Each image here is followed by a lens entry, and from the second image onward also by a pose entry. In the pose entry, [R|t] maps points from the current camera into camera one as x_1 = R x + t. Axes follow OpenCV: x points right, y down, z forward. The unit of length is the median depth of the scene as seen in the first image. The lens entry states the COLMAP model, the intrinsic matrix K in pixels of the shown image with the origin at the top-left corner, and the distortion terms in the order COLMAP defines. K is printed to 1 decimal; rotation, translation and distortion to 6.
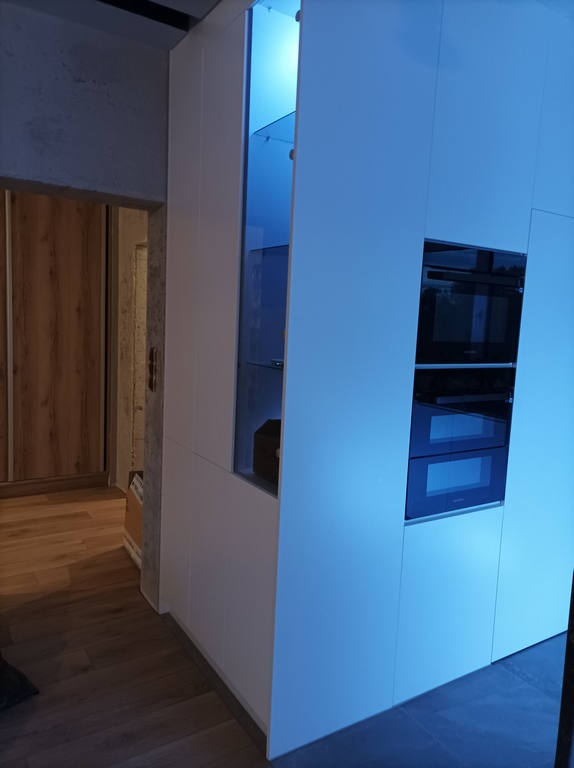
lens RADIAL K [[575.7, 0, 287.0], [0, 575.7, 384.0], [0, 0, 1]] dist [0.068418, -0.039054]
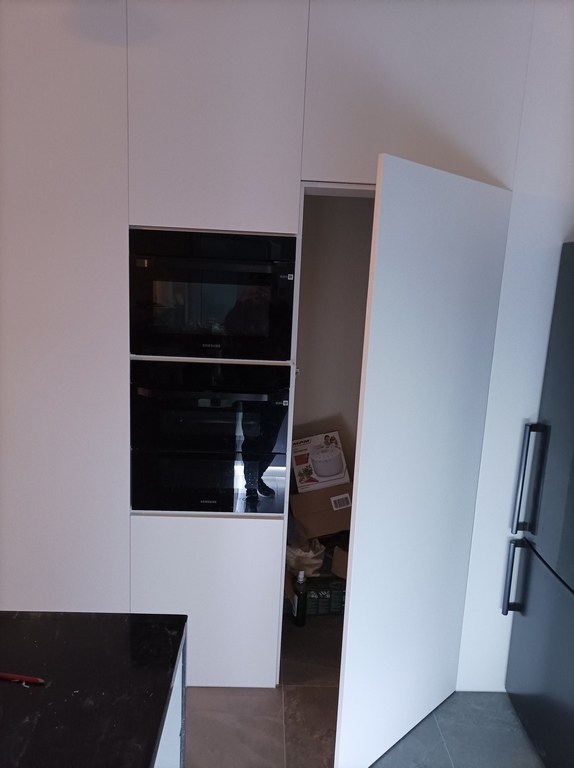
lens RADIAL K [[575.7, 0, 287.0], [0, 575.7, 384.0], [0, 0, 1]] dist [0.068418, -0.039054]
pose [[0.851712, 0.088514, -0.516481, 0.932046], [-0.063504, 0.995801, 0.065936, -0.064954], [0.520148, -0.023360, 0.853757, 0.287477]]
